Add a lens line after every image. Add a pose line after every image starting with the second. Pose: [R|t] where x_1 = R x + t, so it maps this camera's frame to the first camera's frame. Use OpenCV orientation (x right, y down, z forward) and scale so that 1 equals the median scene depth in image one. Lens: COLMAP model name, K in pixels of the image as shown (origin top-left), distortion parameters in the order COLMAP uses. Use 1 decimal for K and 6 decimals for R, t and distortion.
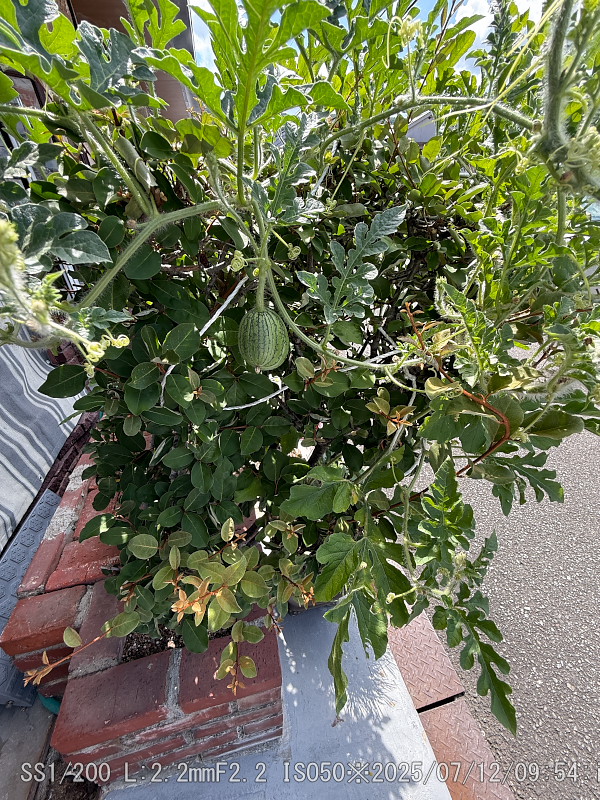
lens RADIAL K [[319.0, 0, 297.9], [0, 319.0, 406.4], [0, 0, 1]] dist [-0.011398, 0.002331]
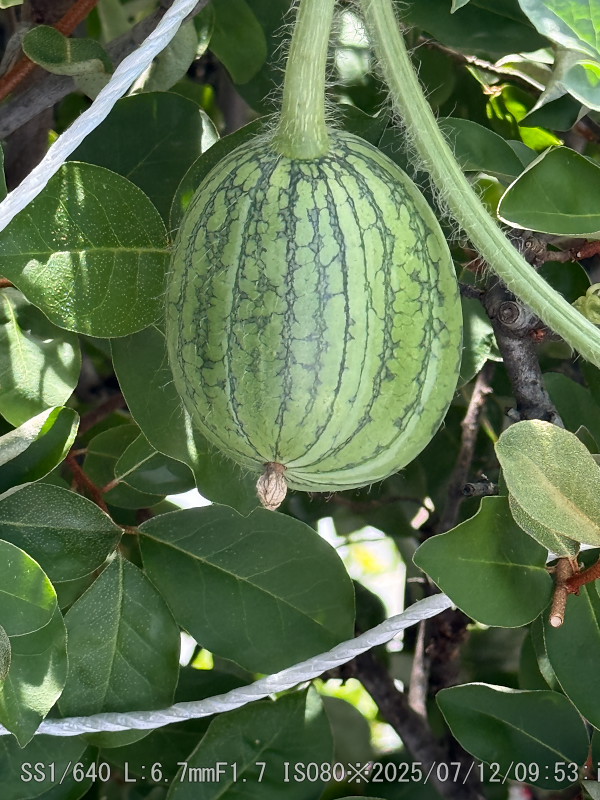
lens RADIAL K [[2825.9, 0, 299.2], [0, 2825.9, 400.1], [0, 0, 1]] dist [0.146707, 0.000000]
pose [[0.995698, 0.027922, -0.088348, 0.018216], [-0.040282, 0.989138, -0.141366, 0.049203], [0.083441, 0.144316, 0.986007, -0.470733]]
